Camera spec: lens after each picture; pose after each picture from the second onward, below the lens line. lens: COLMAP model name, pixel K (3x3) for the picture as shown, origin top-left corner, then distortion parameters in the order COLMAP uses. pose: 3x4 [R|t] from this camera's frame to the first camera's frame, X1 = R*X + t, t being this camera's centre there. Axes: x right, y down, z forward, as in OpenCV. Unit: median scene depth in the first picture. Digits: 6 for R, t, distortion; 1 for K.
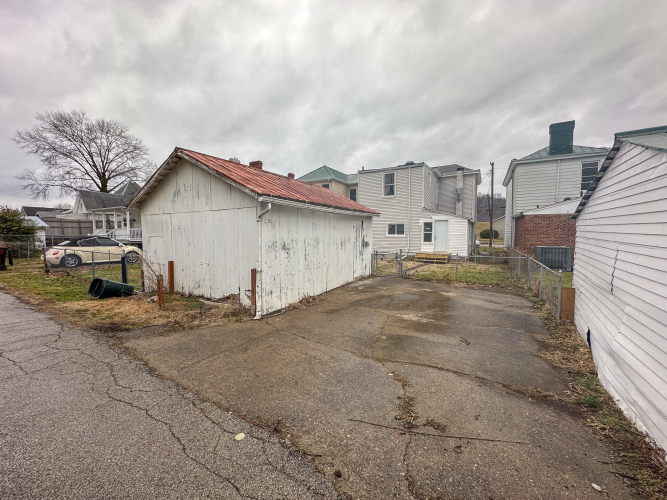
lens RADIAL K [[266.4, 0, 332.7], [0, 266.4, 250.6], [0, 0, 1]] dist [-0.006753, 0.001664]
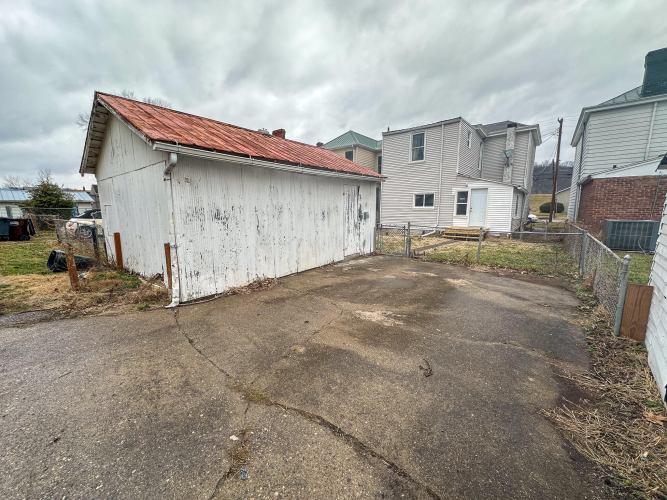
lens RADIAL K [[266.4, 0, 333.6], [0, 266.4, 250.5], [0, 0, 1]] dist [-0.006753, 0.001664]
pose [[0.987347, 0.021442, -0.157117, 0.241185], [-0.006985, 0.995735, 0.091994, 0.012387], [0.158420, -0.089733, 0.983286, 0.252919]]
